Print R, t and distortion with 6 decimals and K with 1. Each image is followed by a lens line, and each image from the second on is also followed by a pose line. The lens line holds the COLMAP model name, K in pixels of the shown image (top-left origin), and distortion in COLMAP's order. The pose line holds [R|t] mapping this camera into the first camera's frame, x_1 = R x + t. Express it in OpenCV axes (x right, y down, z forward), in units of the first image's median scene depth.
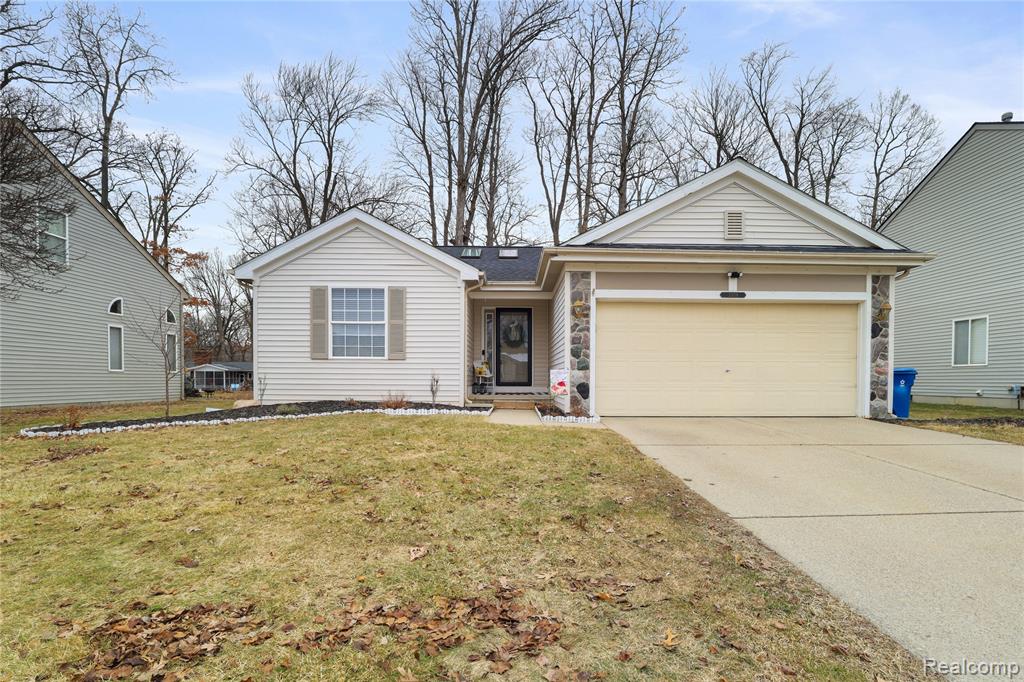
lens RADIAL K [[480.1, 0, 504.1], [0, 480.1, 359.3], [0, 0, 1]] dist [-0.026473, -0.000341]
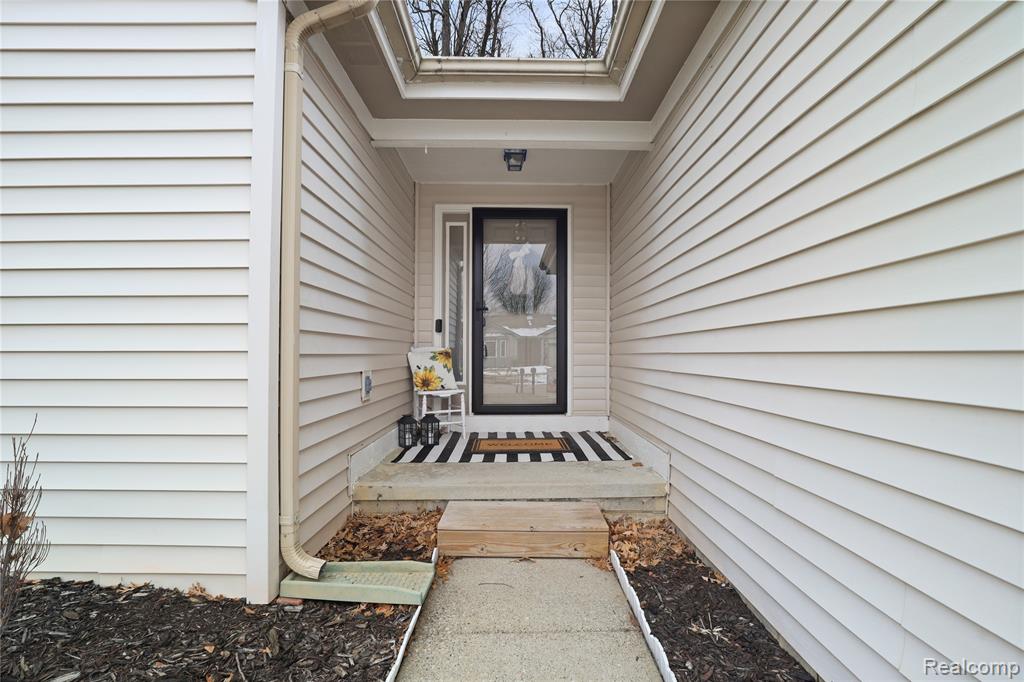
lens RADIAL K [[480.1, 0, 513.0], [0, 480.1, 321.9], [0, 0, 1]] dist [-0.026473, -0.000341]
pose [[0.999911, 0.000793, 0.013341, 0.012713], [-0.000499, 0.999758, -0.022009, -0.011757], [-0.013356, 0.022001, 0.999669, 0.802843]]
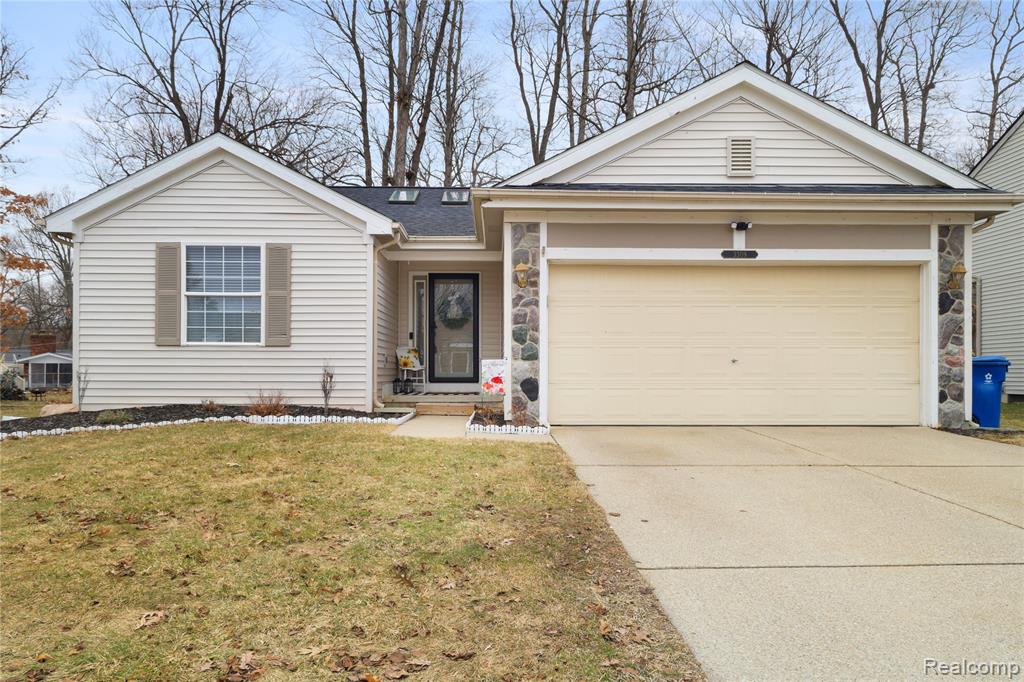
lens RADIAL K [[675.2, 0, 485.6], [0, 675.2, 330.8], [0, 0, 1]] dist [0.001347, 0.001591]
pose [[0.999974, -0.002257, 0.006836, 0.078199], [0.002399, 0.999781, -0.020796, -0.000456], [-0.006787, 0.020812, 0.999760, -0.004585]]
